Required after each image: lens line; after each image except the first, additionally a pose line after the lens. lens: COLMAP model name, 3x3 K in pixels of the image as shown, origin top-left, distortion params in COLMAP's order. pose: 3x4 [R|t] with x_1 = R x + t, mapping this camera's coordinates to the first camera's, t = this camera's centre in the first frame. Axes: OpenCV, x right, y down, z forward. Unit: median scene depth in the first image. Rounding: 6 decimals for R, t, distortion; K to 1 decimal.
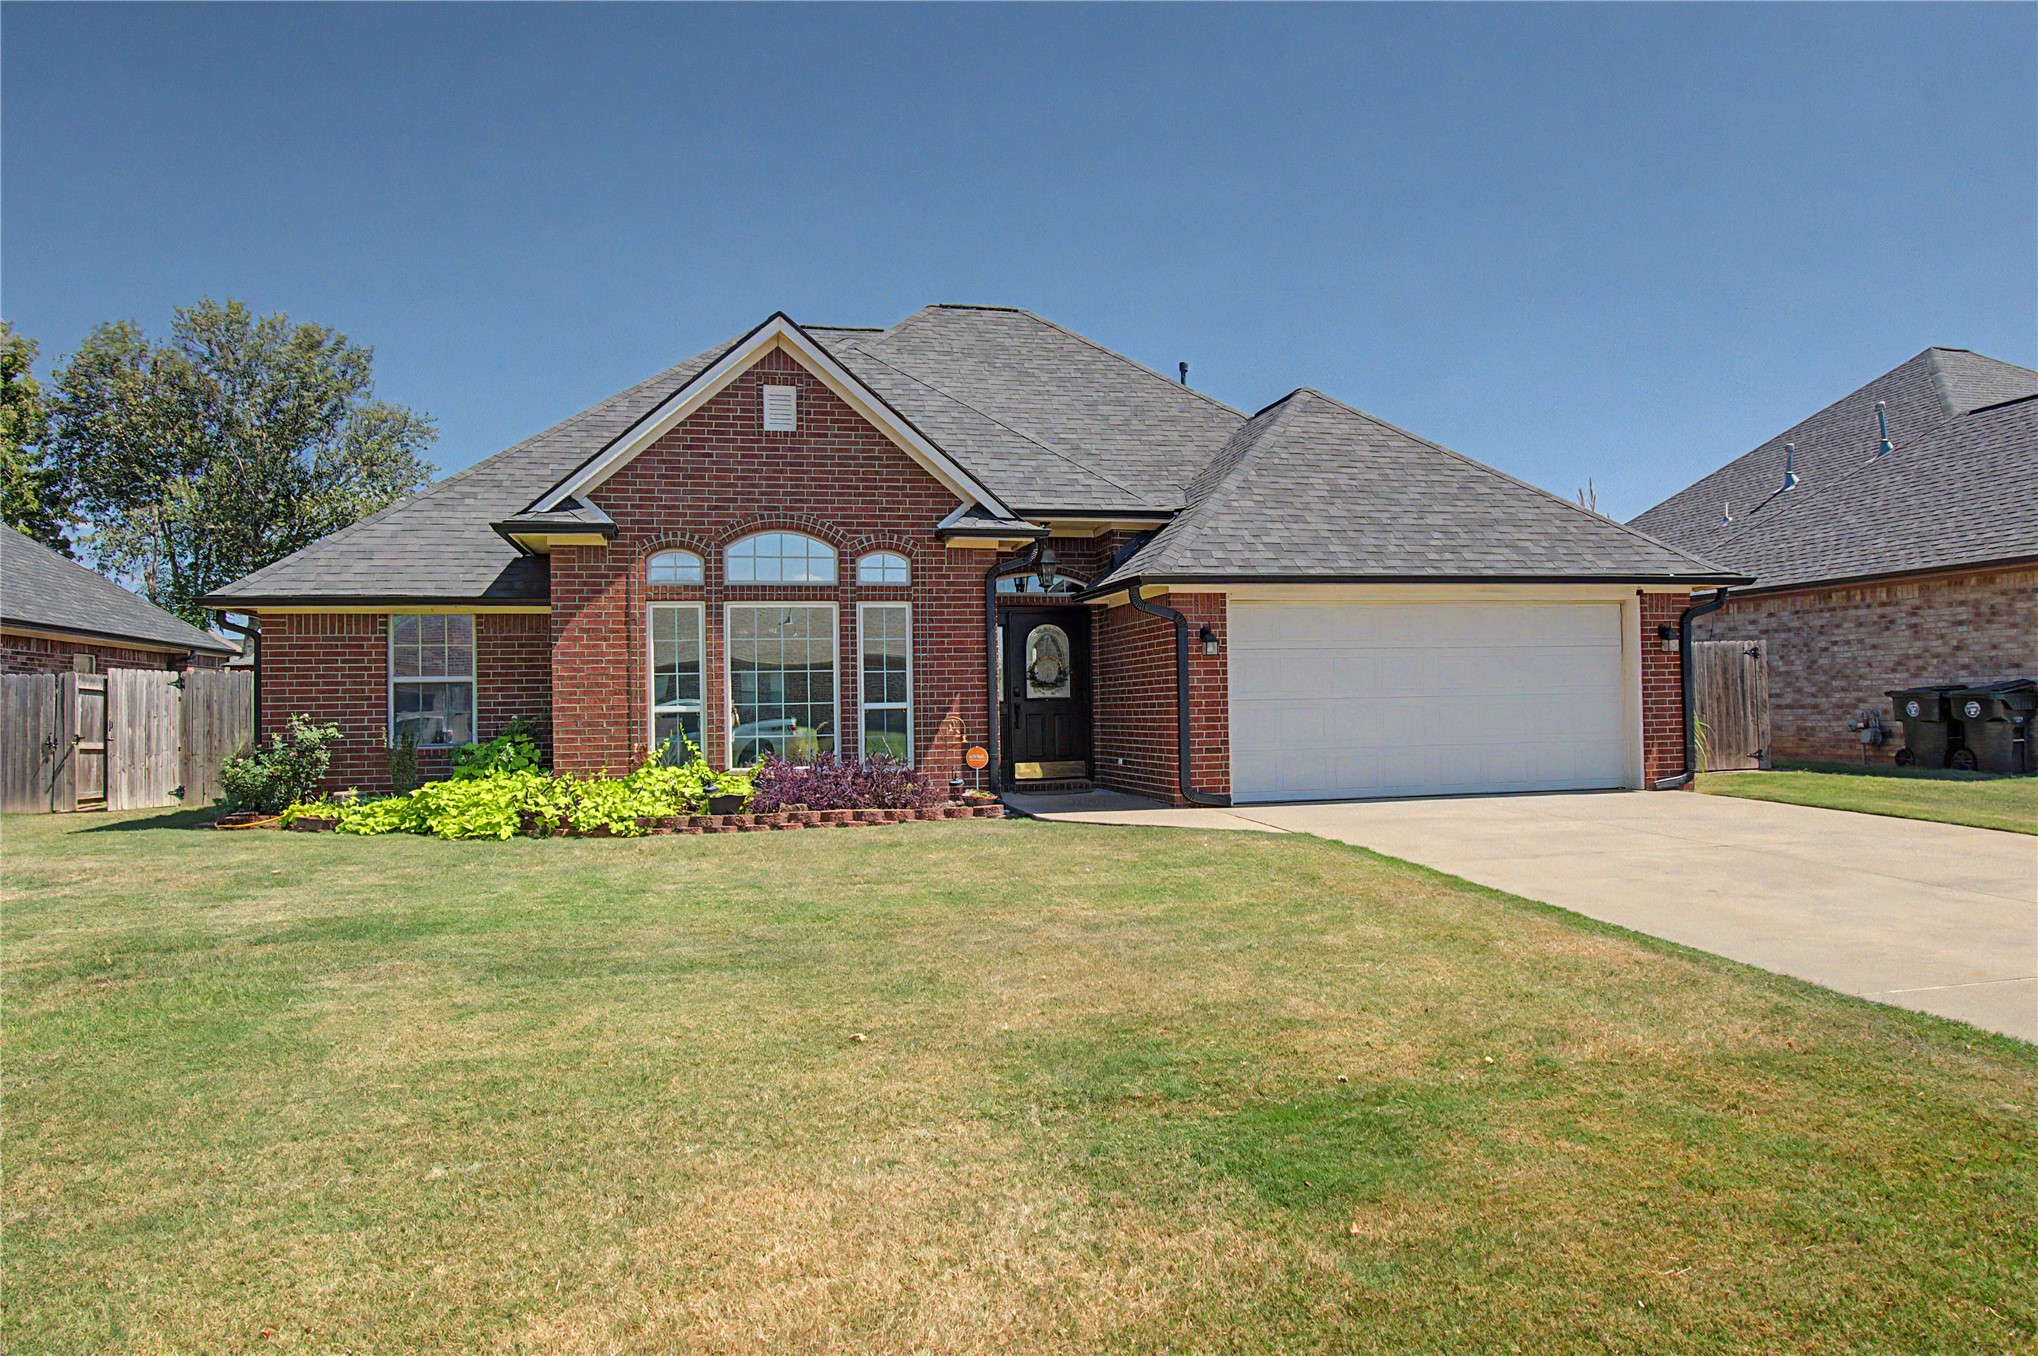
lens RADIAL K [[1262.6, 0, 1019.0], [0, 1262.6, 678.0], [0, 0, 1]] dist [-0.000189, 0.001350]
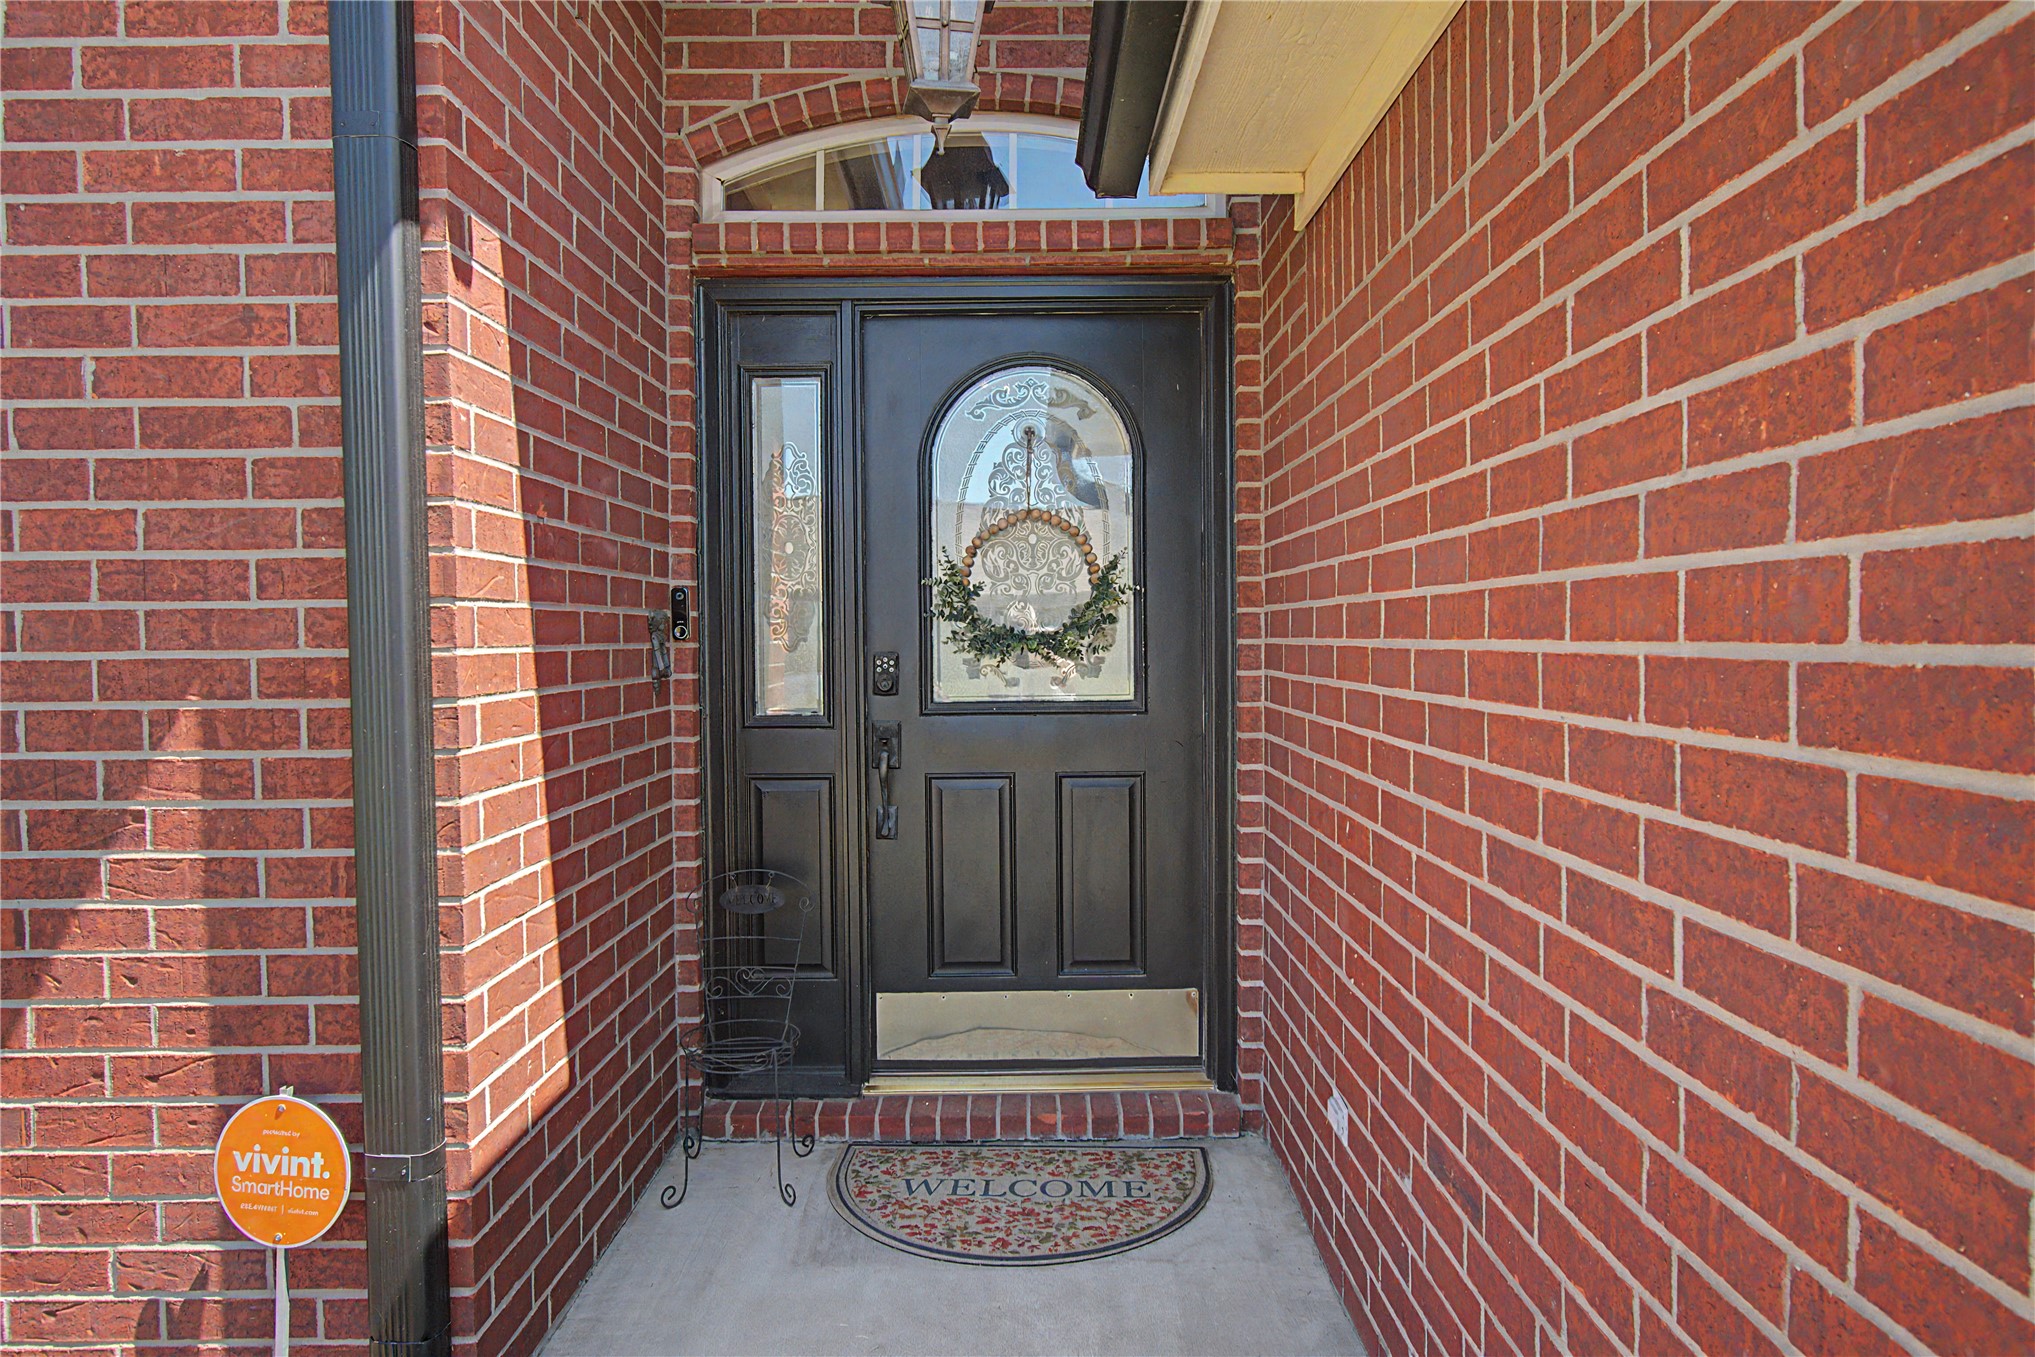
lens RADIAL K [[1260.8, 0, 1017.5], [0, 1260.8, 678.5], [0, 0, 1]] dist [-0.000189, 0.001350]
pose [[0.972139, 0.021083, -0.233453, 0.082790], [-0.006222, 0.997917, 0.064212, -0.002988], [0.234321, -0.060971, 0.970246, 0.889516]]
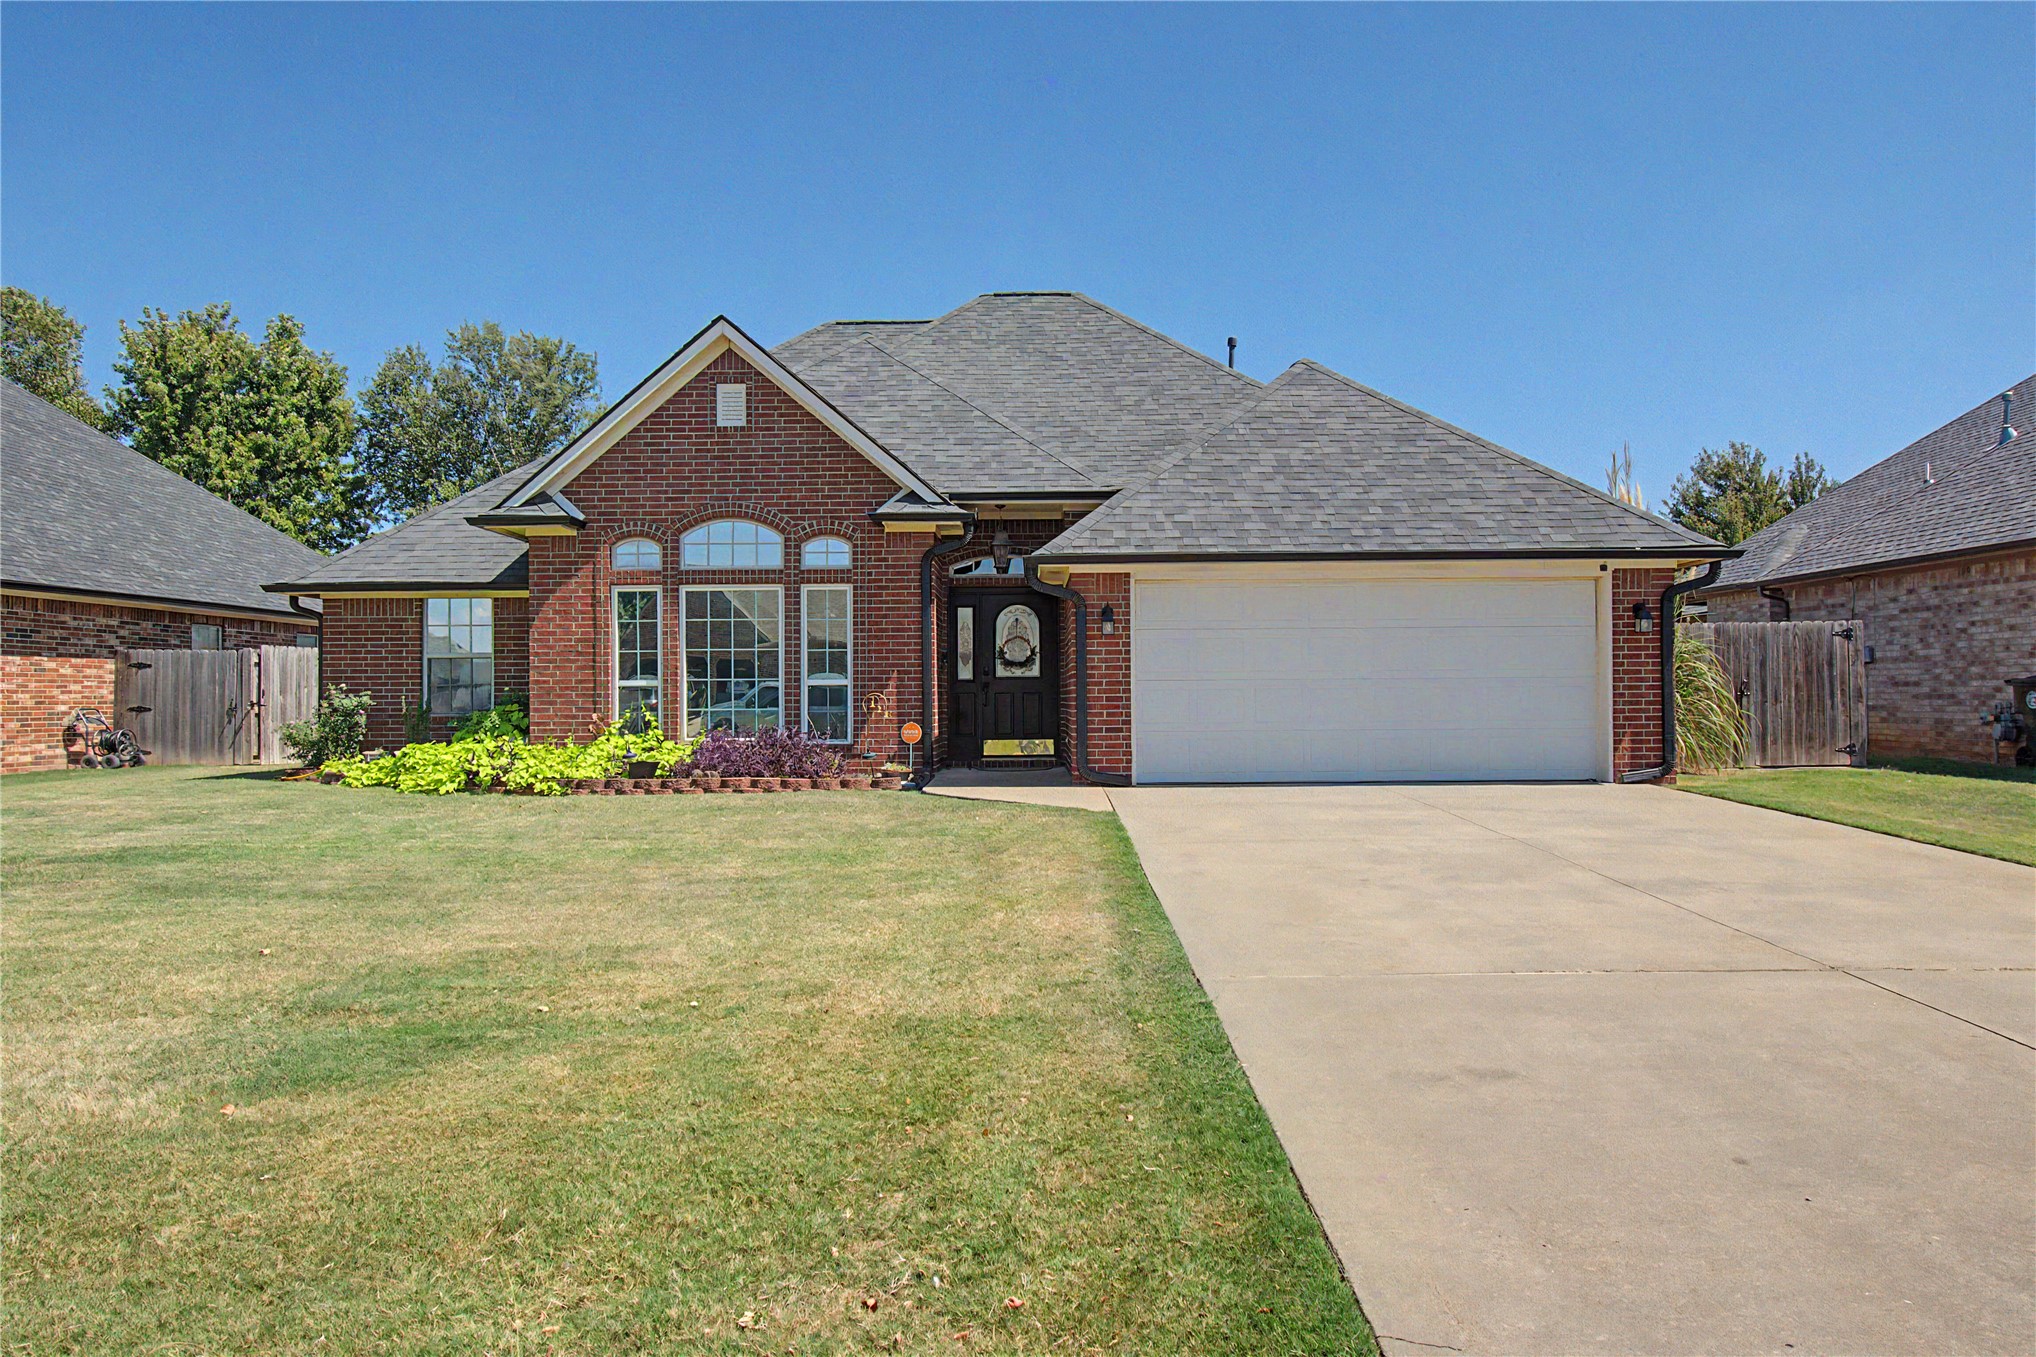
lens RADIAL K [[1261.4, 0, 1018.0], [0, 1261.4, 678.5], [0, 0, 1]] dist [-0.000189, 0.001350]
pose [[0.972719, 0.009642, -0.231787, 0.296172], [-0.006339, 0.999868, 0.014990, 0.001870], [0.231900, -0.013112, 0.972651, 0.006765]]
